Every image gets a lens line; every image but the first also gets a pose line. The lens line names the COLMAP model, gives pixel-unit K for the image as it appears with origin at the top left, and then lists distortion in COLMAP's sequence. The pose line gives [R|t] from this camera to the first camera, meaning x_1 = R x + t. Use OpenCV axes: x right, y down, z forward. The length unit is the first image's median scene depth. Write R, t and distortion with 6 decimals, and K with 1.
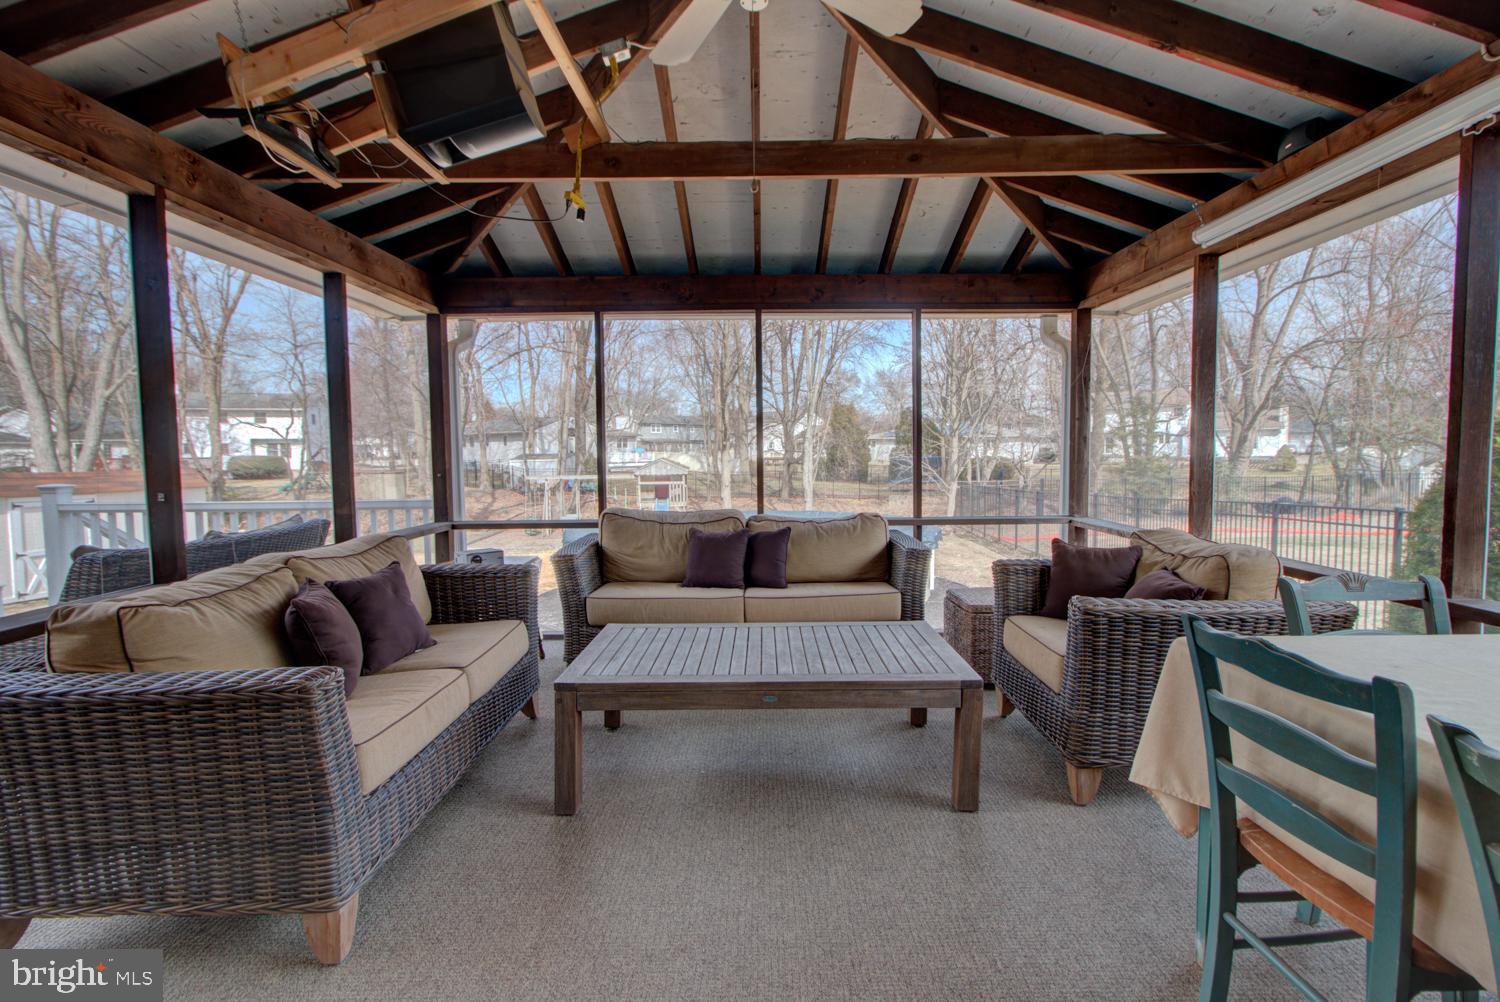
lens RADIAL K [[693.4, 0, 762.4], [0, 693.4, 493.6], [0, 0, 1]] dist [-0.049409, 0.041714]
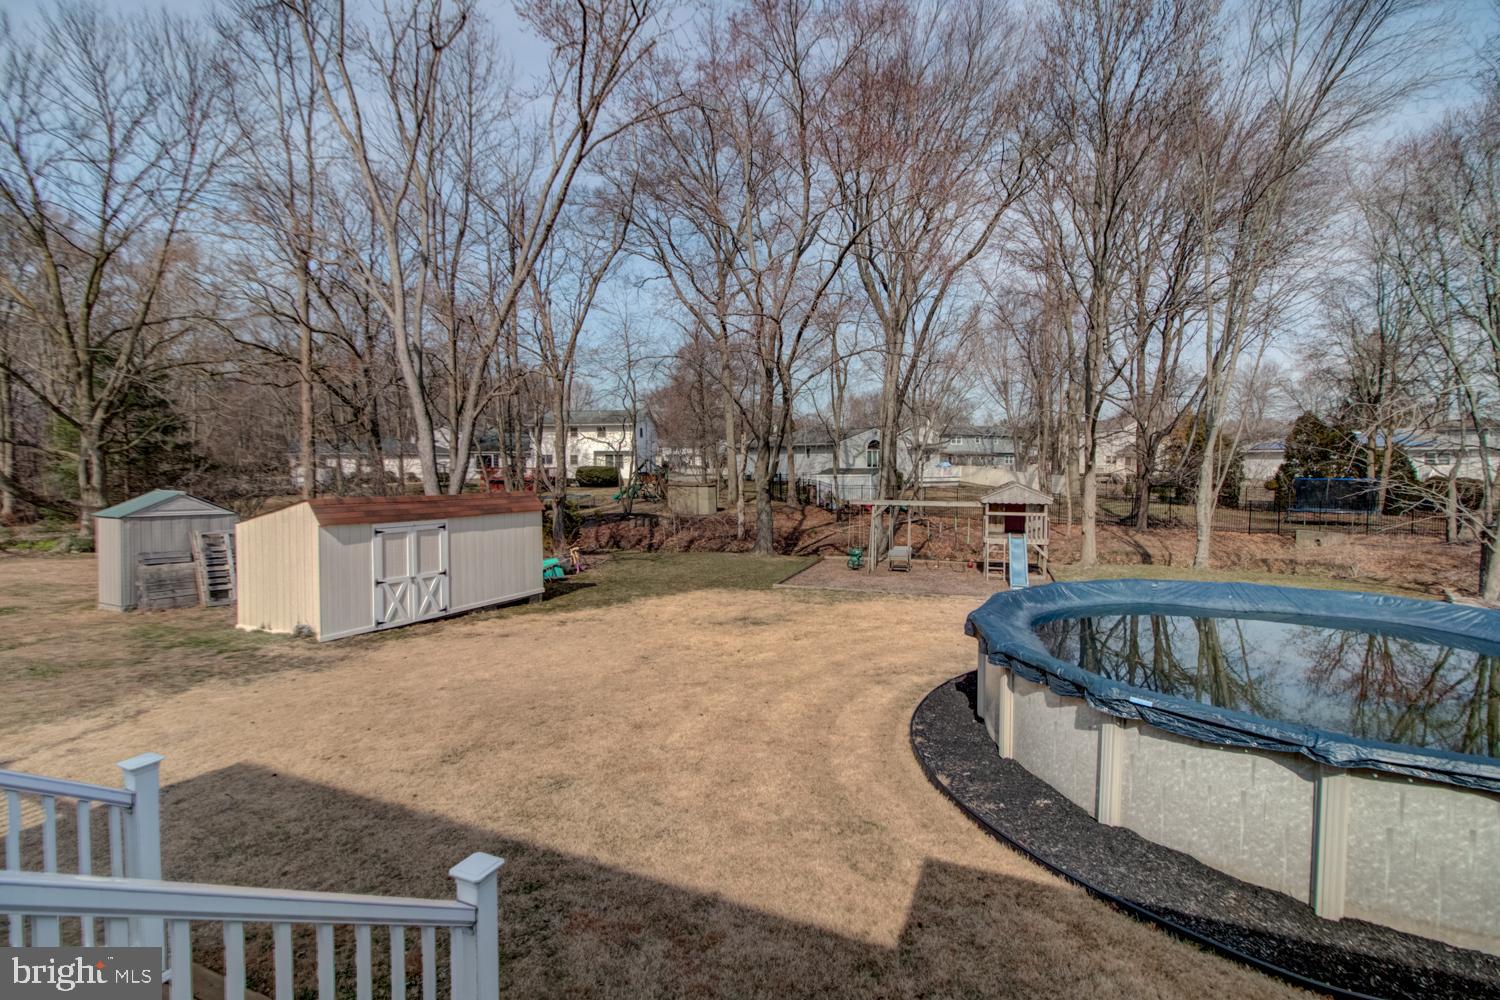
lens RADIAL K [[693.0, 0, 748.0], [0, 693.0, 480.4], [0, 0, 1]] dist [-0.003497, 0.001493]
pose [[0.909791, 0.019842, -0.414592, -0.097094], [-0.033834, 0.999078, -0.026432, -0.022045], [0.413685, 0.038074, 0.909624, 0.155472]]
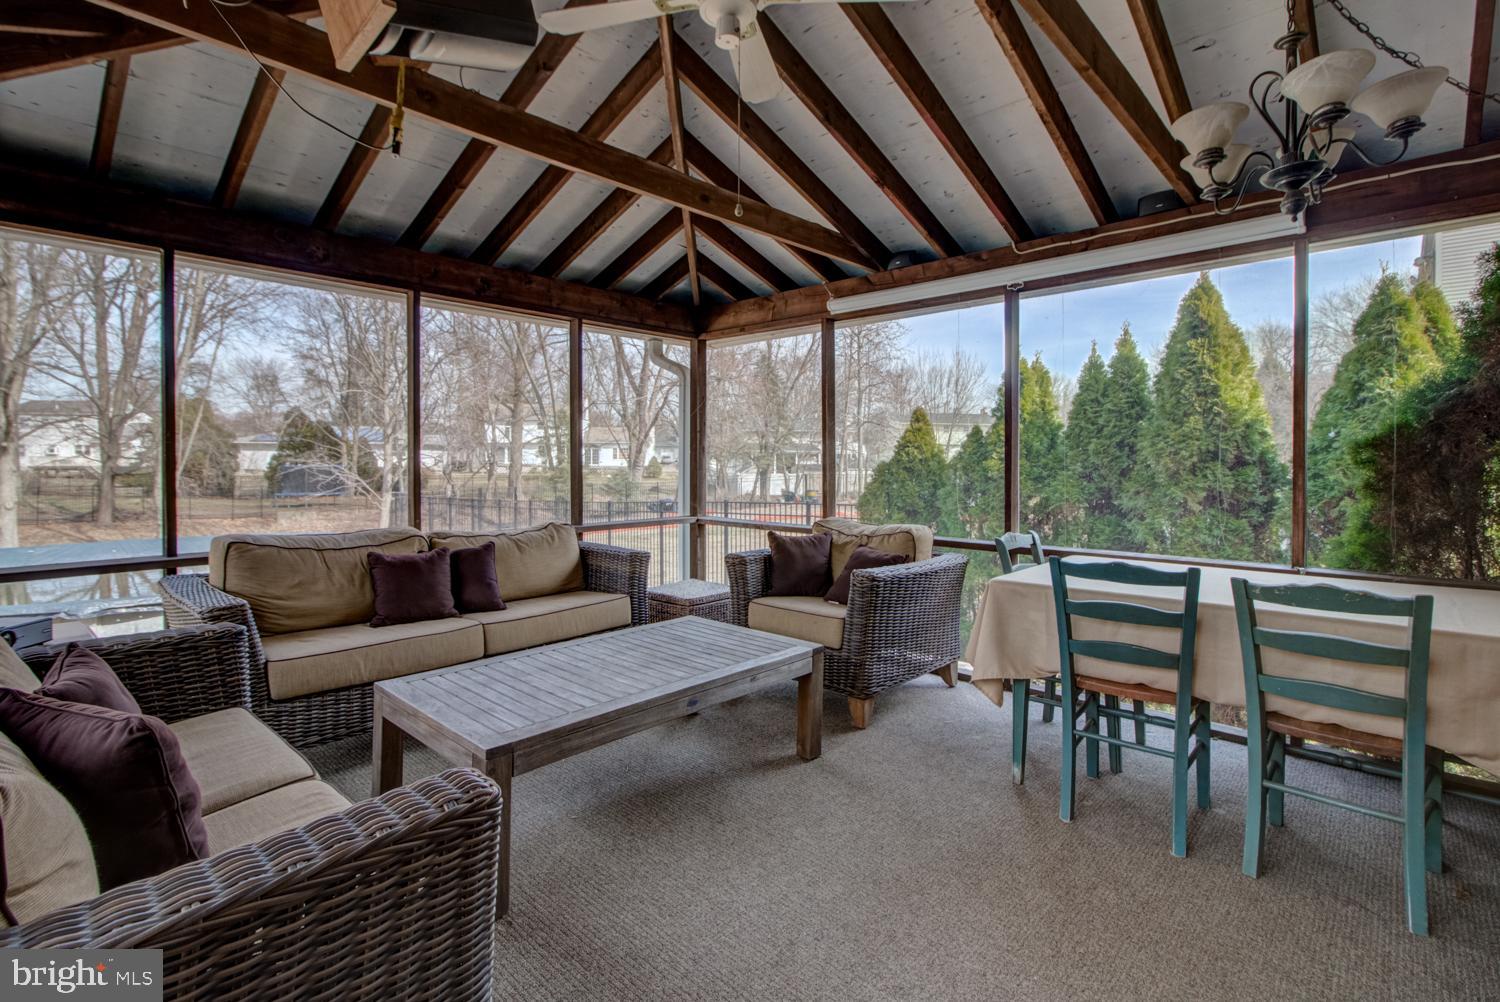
lens RADIAL K [[695.3, 0, 779.5], [0, 695.3, 465.1], [0, 0, 1]] dist [-0.010419, 0.000657]
pose [[0.669985, 0.003313, 0.742368, -0.054533], [0.036823, 0.998611, -0.037689, -0.000519], [-0.741461, 0.052587, 0.668932, 0.017206]]
